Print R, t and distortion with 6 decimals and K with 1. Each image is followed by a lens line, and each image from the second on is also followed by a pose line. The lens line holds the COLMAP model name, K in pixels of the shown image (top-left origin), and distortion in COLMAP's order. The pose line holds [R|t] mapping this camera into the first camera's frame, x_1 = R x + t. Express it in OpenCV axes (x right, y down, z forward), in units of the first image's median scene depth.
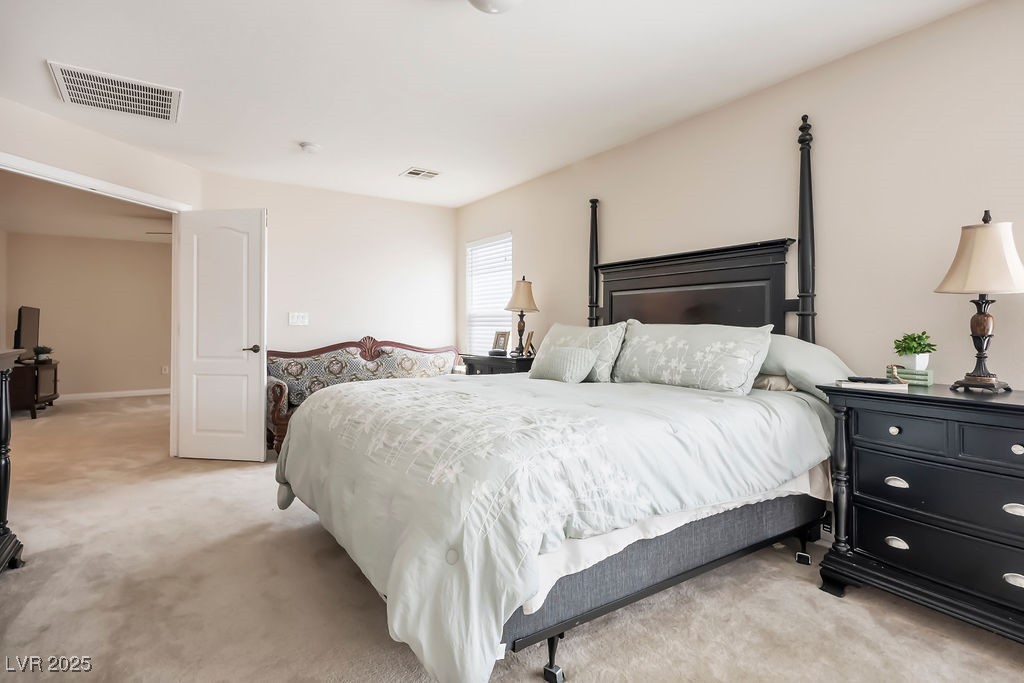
lens RADIAL K [[522.7, 0, 514.7], [0, 522.7, 322.5], [0, 0, 1]] dist [-0.002205, -0.001132]
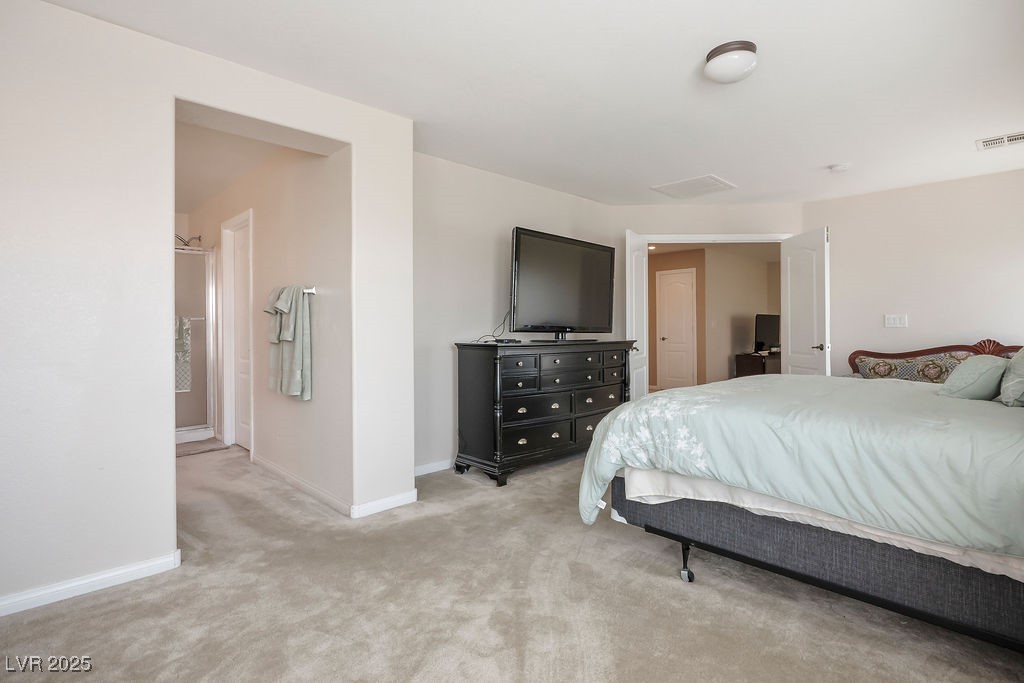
lens RADIAL K [[505.5, 0, 509.0], [0, 505.5, 334.4], [0, 0, 1]] dist [-0.005186, 0.006158]
pose [[0.164210, 0.008835, -0.986386, 0.500440], [0.011783, 0.999871, 0.010917, 0.000105], [0.986355, -0.013416, 0.164085, 0.113731]]
